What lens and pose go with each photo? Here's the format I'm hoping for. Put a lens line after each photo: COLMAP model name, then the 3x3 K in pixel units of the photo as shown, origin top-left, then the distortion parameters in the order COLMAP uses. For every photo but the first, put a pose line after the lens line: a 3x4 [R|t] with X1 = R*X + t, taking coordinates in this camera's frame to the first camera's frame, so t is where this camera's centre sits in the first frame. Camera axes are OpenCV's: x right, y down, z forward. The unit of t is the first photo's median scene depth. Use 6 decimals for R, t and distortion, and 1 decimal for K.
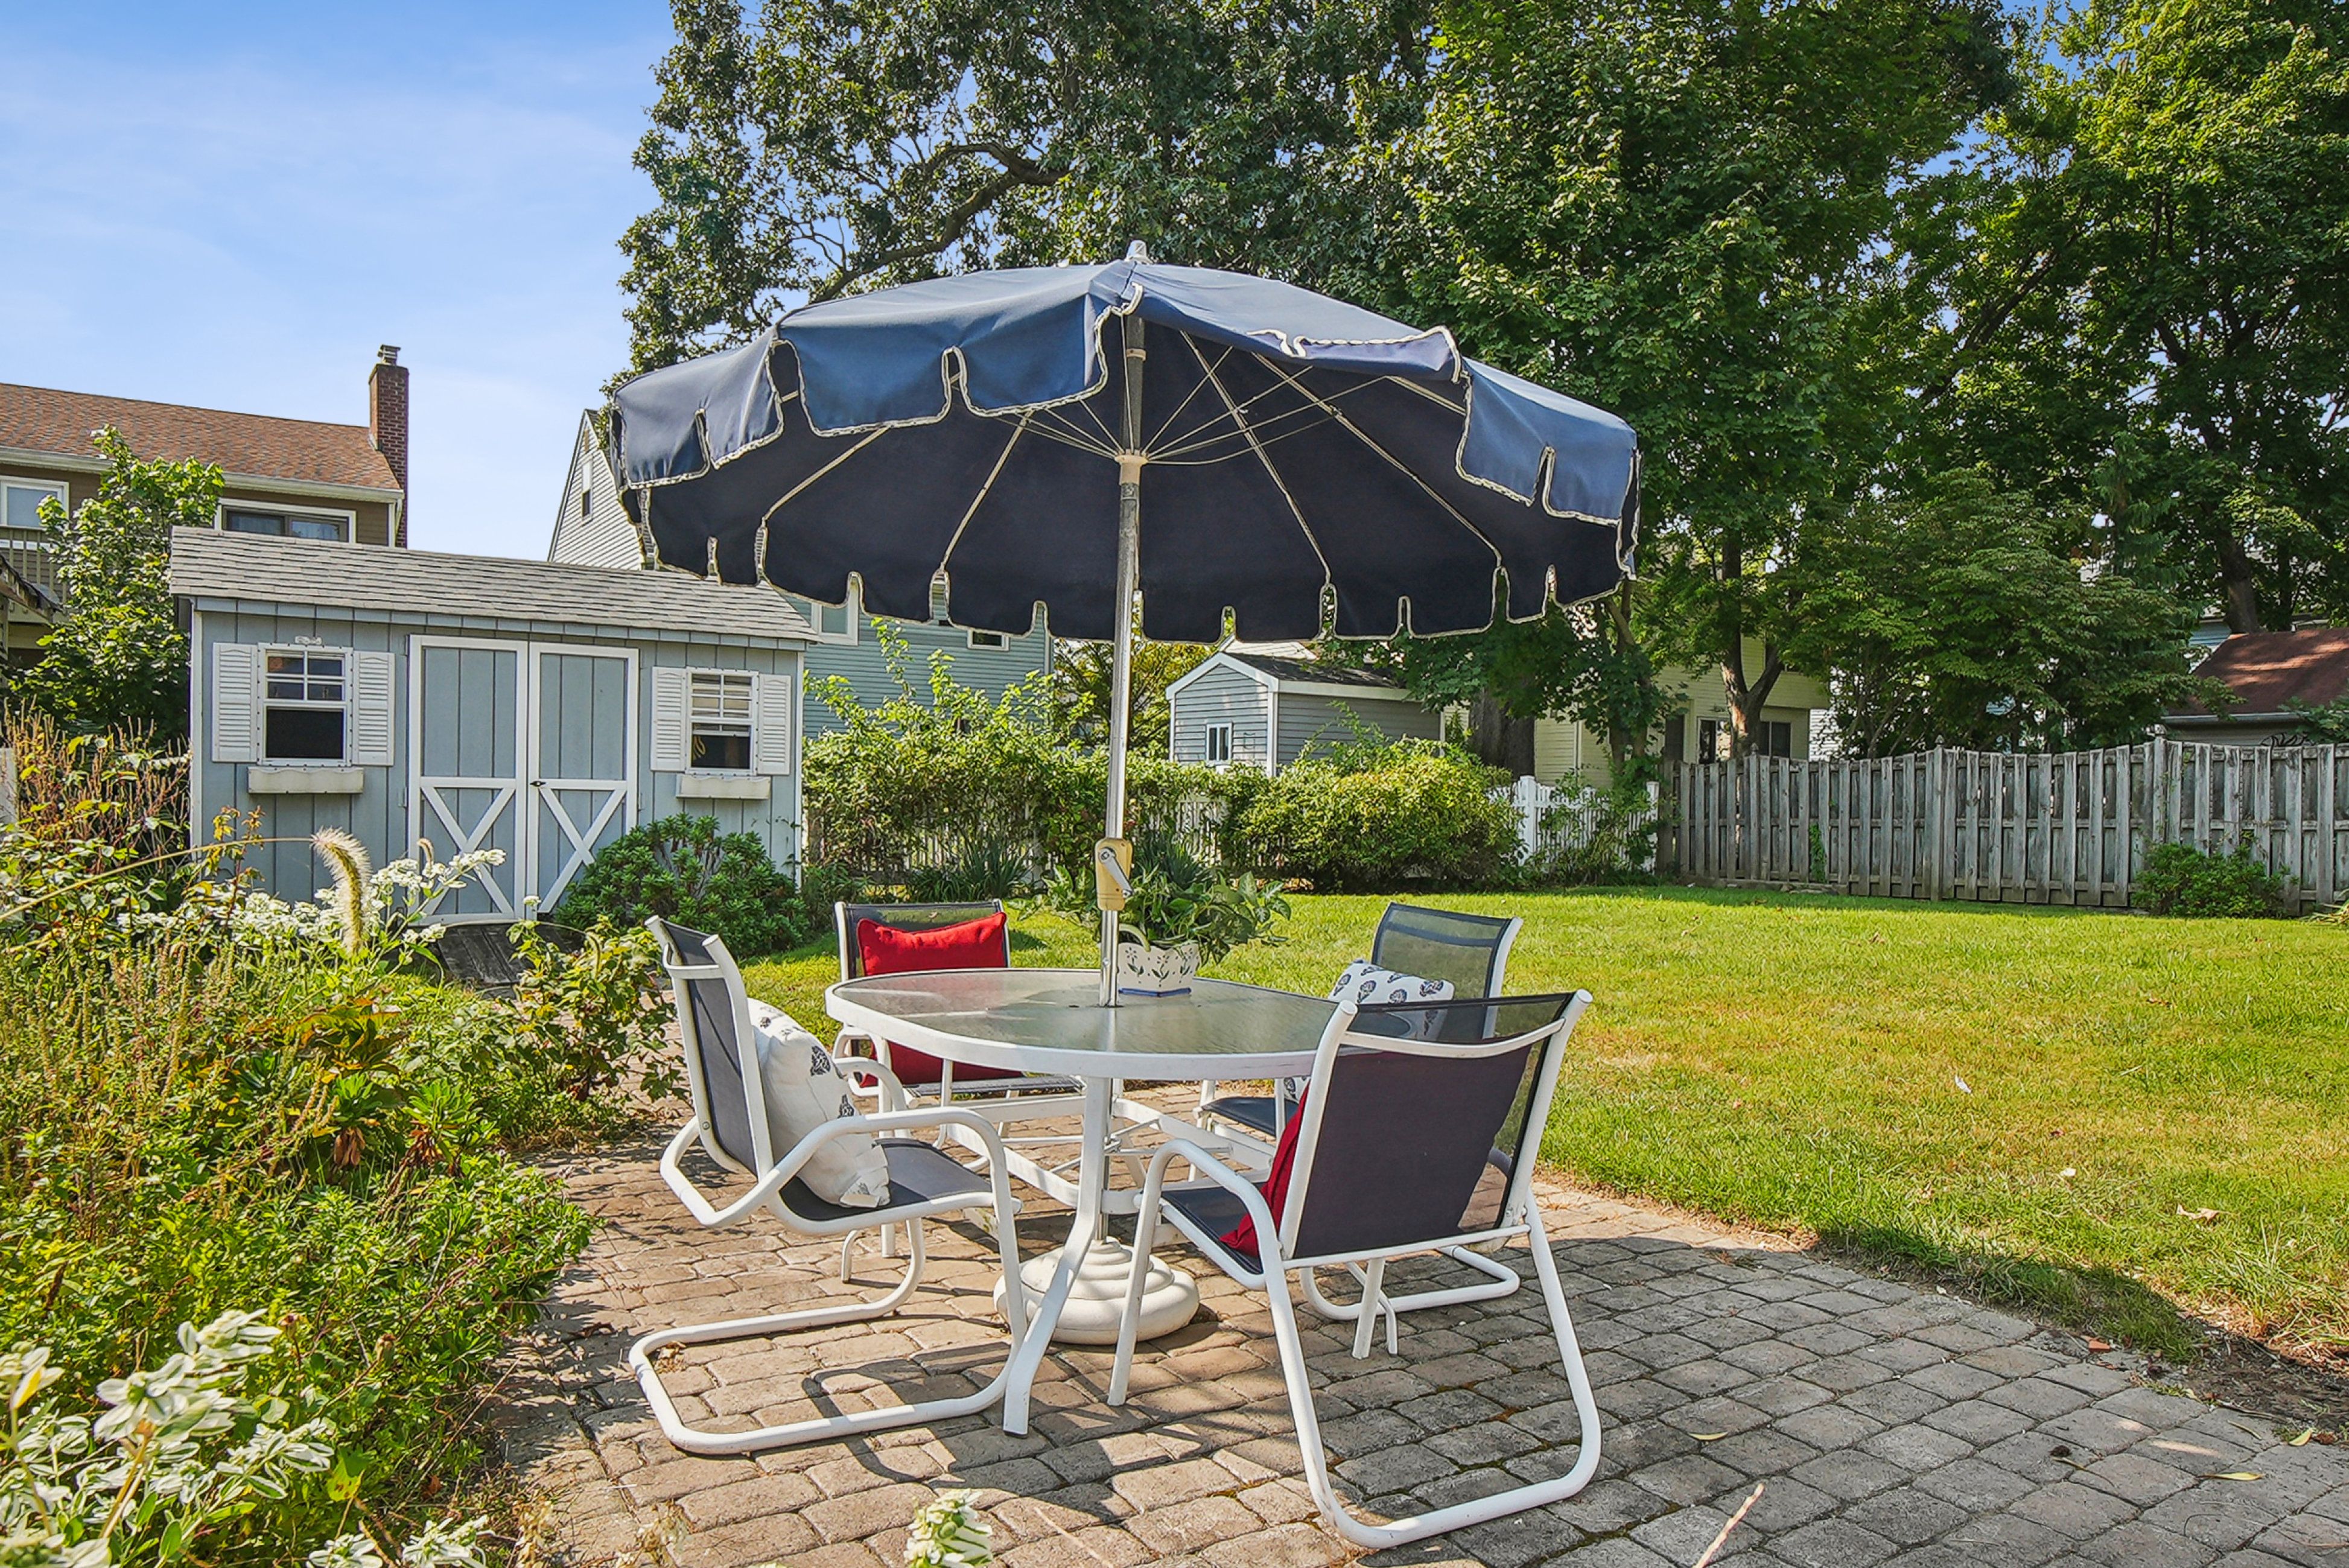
lens RADIAL K [[1481.3, 0, 1174.5], [0, 1481.3, 784.0], [0, 0, 1]] dist [-0.015520, 0.006900]
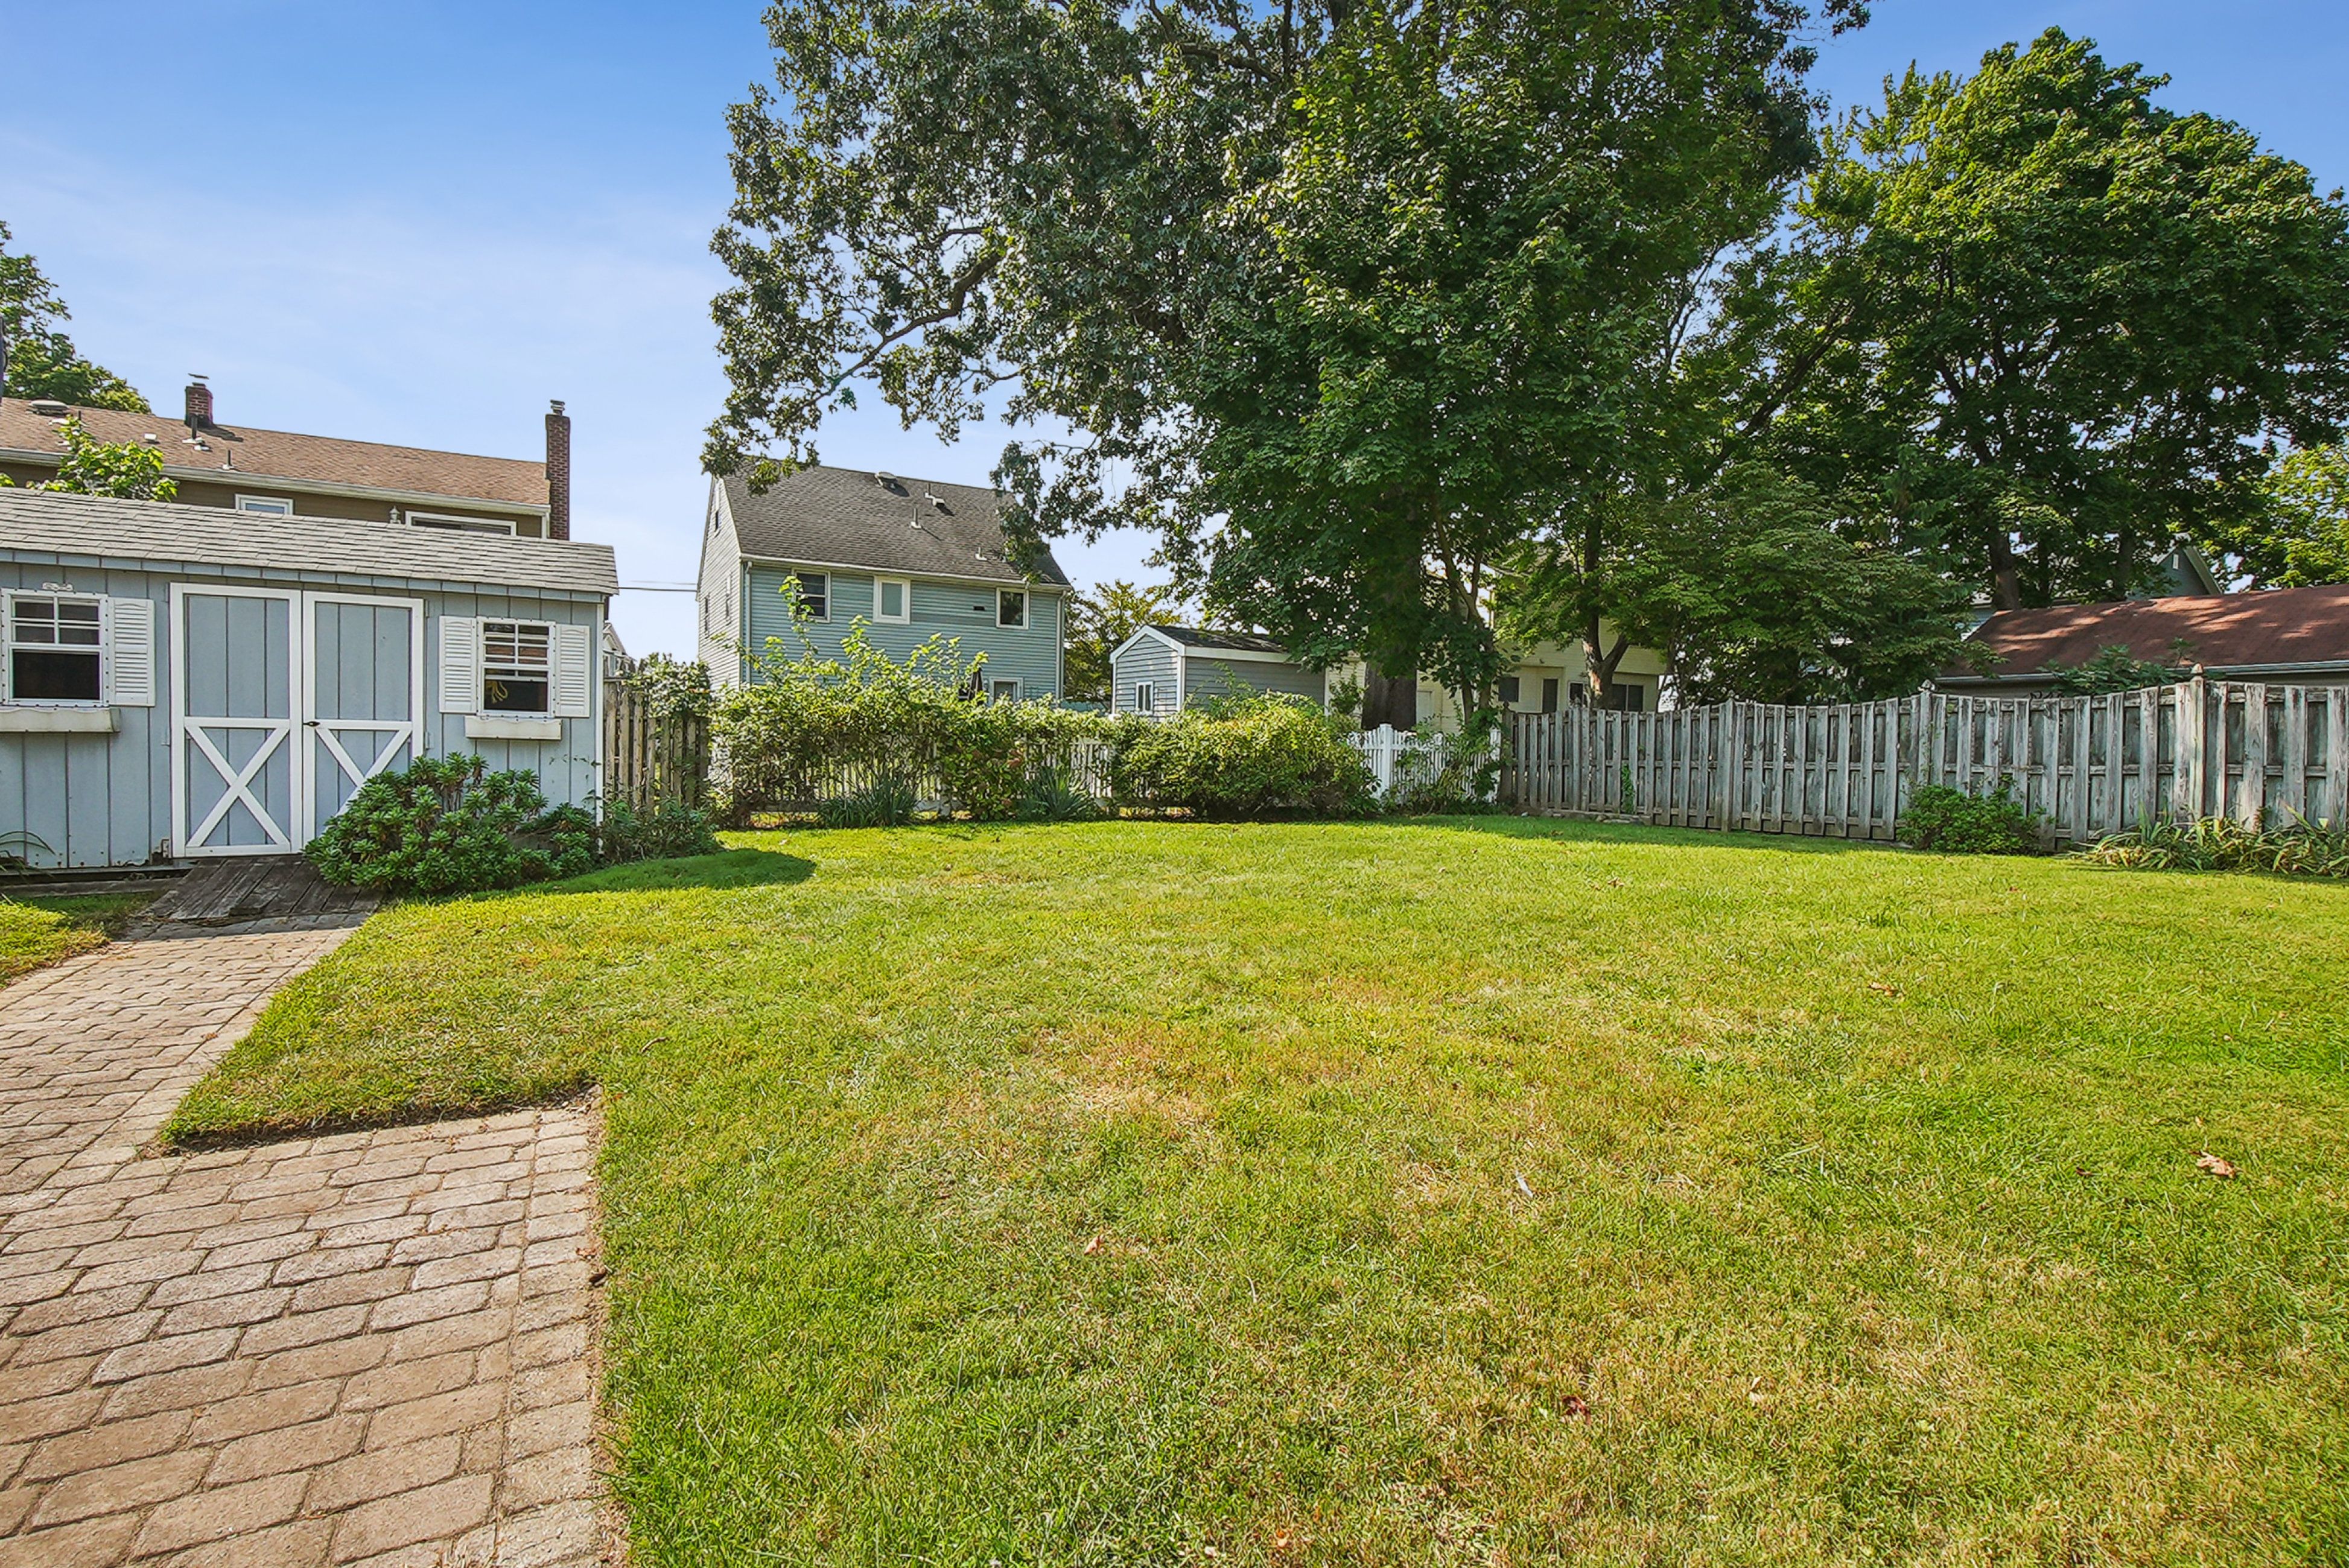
lens RADIAL K [[1016.4, 0, 1166.8], [0, 1016.4, 746.6], [0, 0, 1]] dist [-0.003860, -0.001149]
pose [[0.997872, 0.004723, -0.065029, 0.125779], [-0.003746, 0.999878, 0.015141, 0.001364], [0.065093, -0.014865, 0.997769, 0.168465]]
